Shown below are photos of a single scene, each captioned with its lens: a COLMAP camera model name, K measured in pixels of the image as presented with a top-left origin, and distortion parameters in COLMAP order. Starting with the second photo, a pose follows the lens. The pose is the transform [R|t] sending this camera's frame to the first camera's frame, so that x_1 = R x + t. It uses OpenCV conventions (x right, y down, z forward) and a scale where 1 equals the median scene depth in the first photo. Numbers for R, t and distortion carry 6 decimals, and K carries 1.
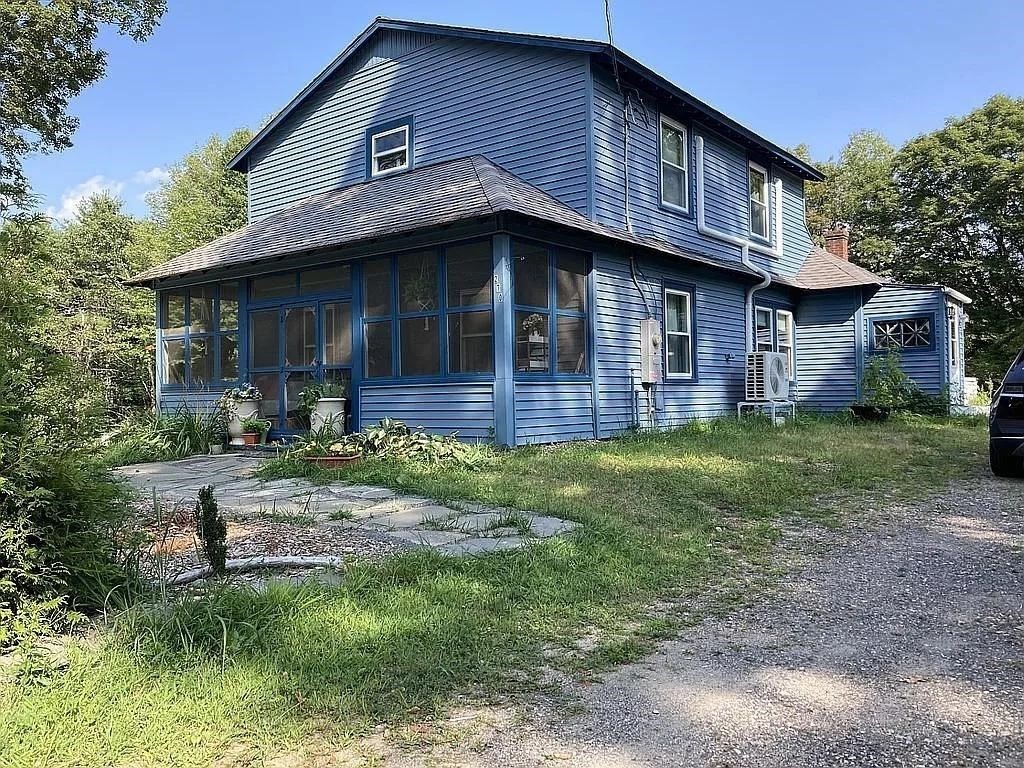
lens RADIAL K [[843.9, 0, 511.6], [0, 843.9, 387.5], [0, 0, 1]] dist [0.002616, 0.000931]
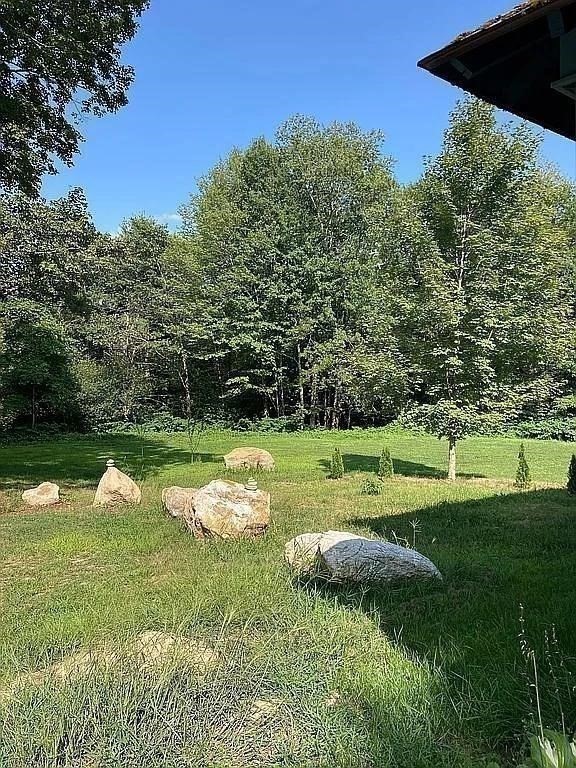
lens RADIAL K [[632.9, 0, 287.8], [0, 632.9, 382.7], [0, 0, 1]] dist [0.002616, 0.000931]
pose [[0.977914, -0.010119, -0.208764, -0.129171], [0.014606, 0.999694, 0.019962, -0.011104], [0.208498, -0.022571, 0.977762, 0.226136]]
